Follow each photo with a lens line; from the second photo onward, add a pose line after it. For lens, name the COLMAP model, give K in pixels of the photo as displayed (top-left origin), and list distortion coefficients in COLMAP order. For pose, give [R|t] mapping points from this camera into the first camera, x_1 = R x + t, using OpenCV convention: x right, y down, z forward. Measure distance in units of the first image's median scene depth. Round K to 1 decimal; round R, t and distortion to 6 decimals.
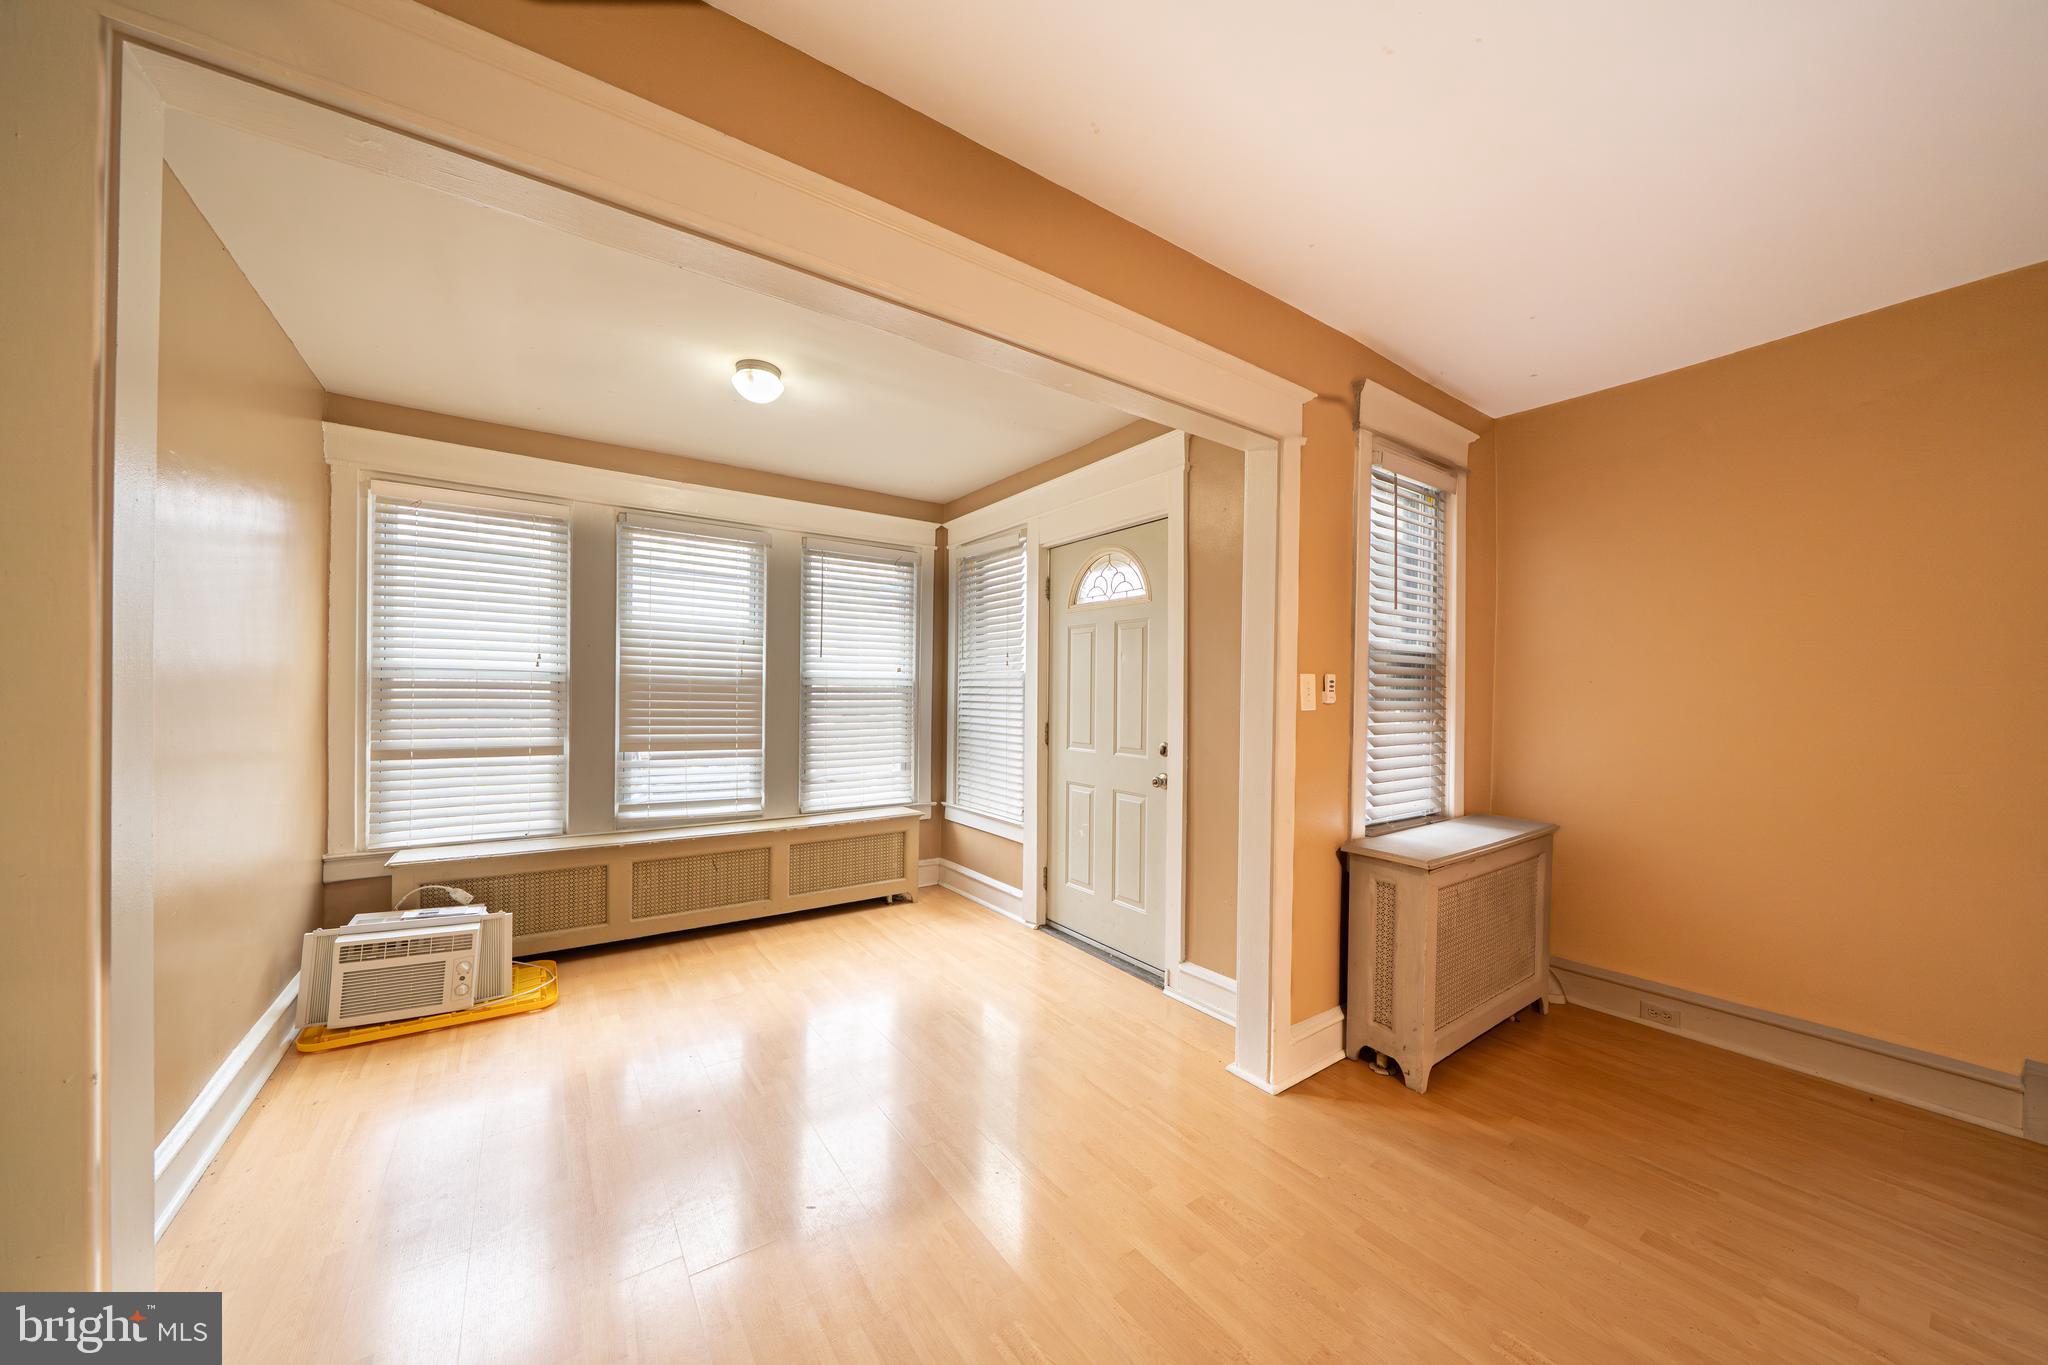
lens RADIAL K [[706.1, 0, 1024.9], [0, 706.1, 688.8], [0, 0, 1]] dist [-0.002863, -0.000131]
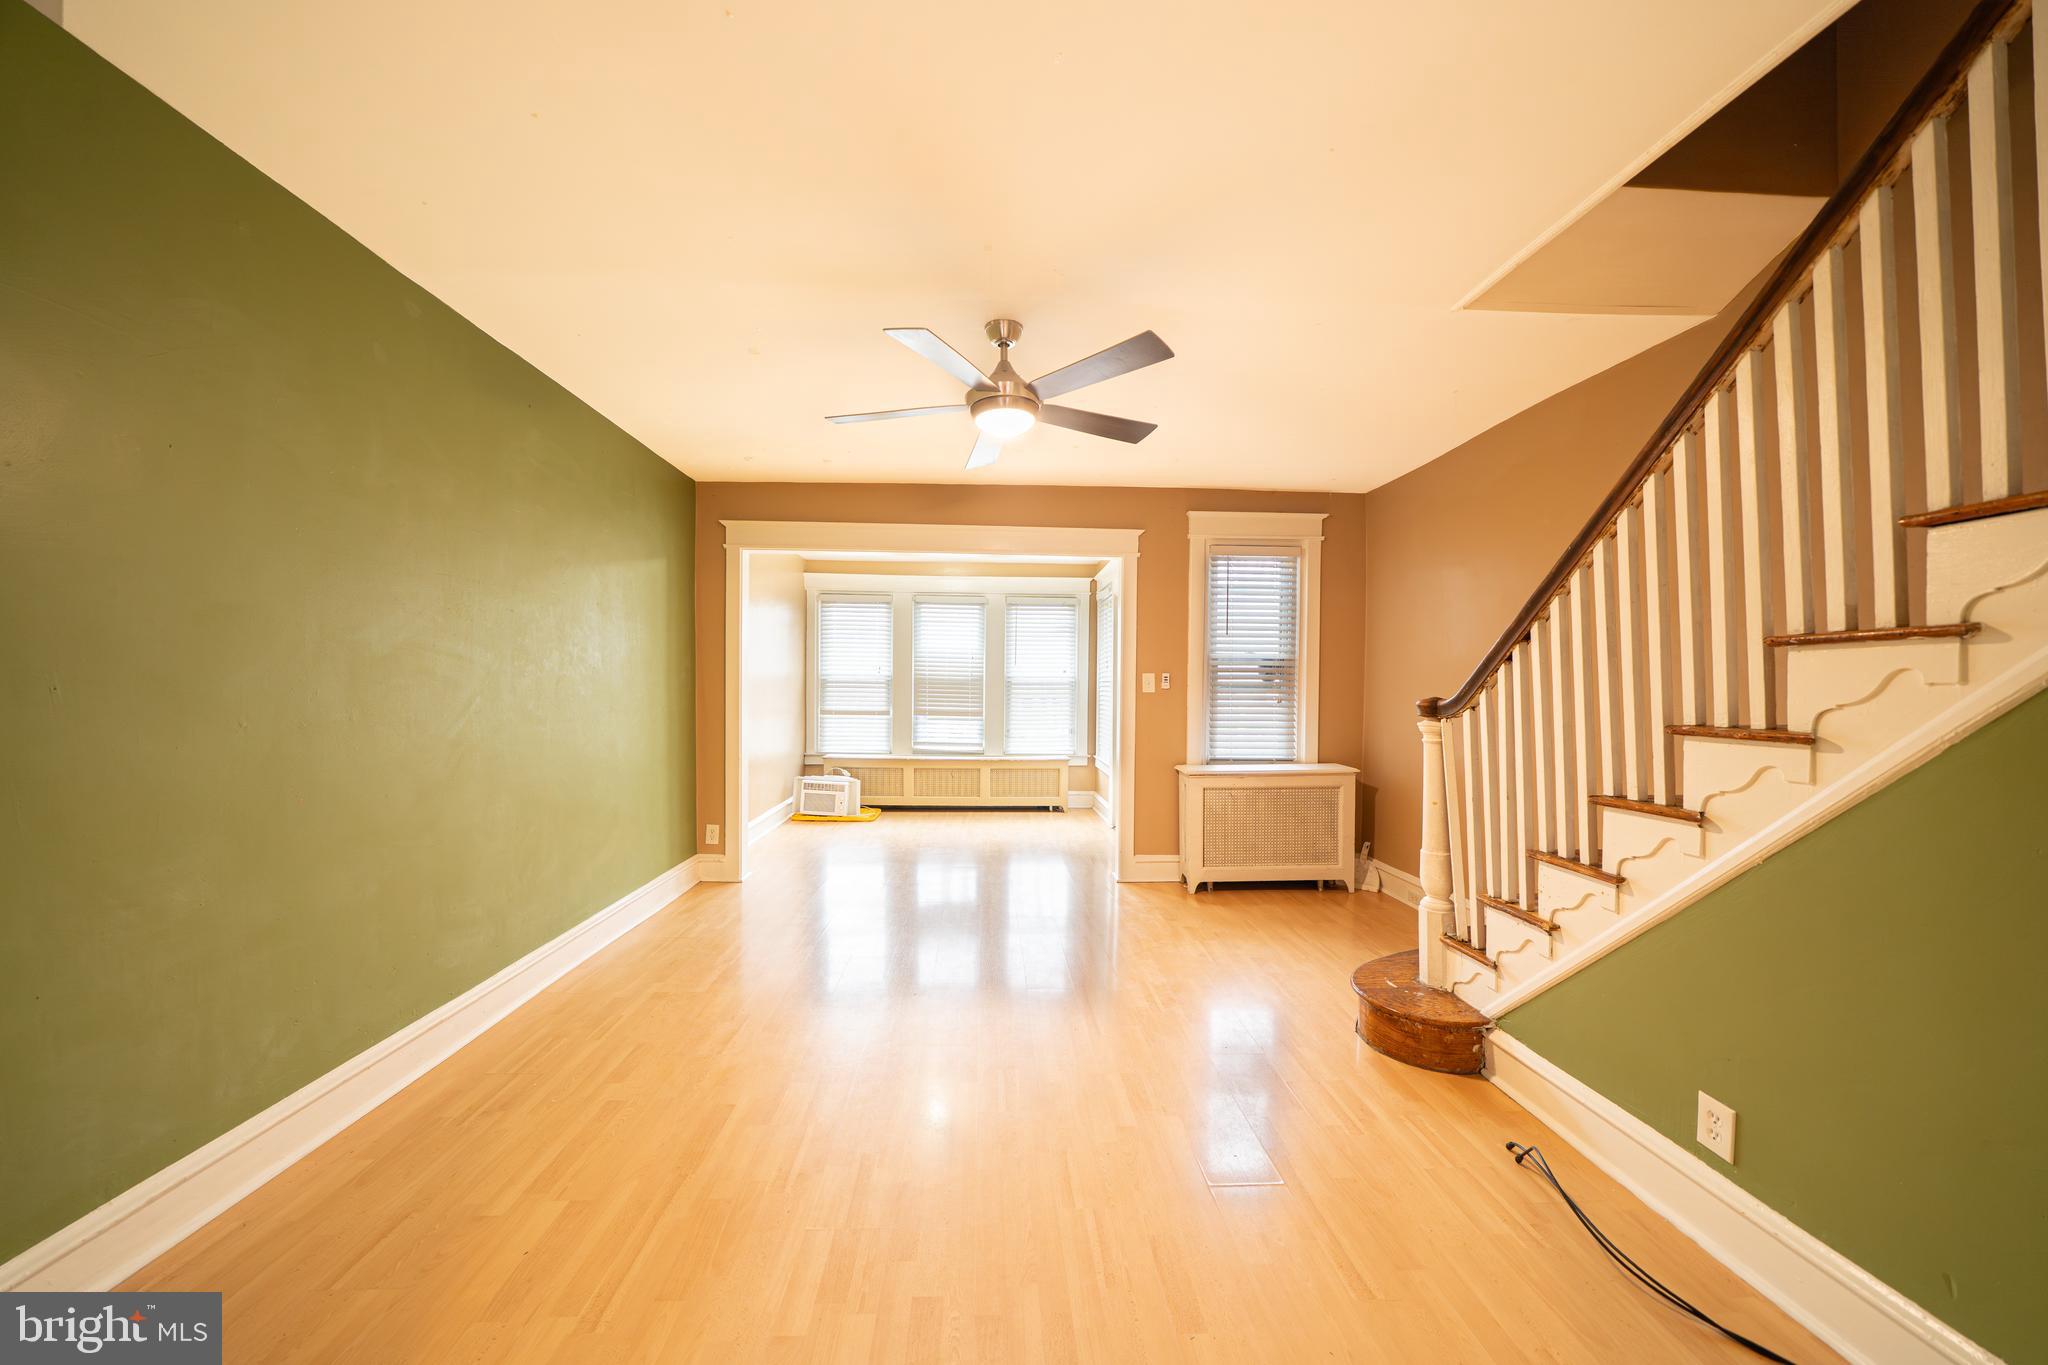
lens RADIAL K [[706.1, 0, 1021.4], [0, 706.1, 673.7], [0, 0, 1]] dist [-0.002863, -0.000131]
pose [[0.846567, -0.013488, -0.532111, 0.810195], [0.004819, 0.999832, -0.017678, 0.008852], [0.532260, 0.012401, 0.846490, -0.579194]]
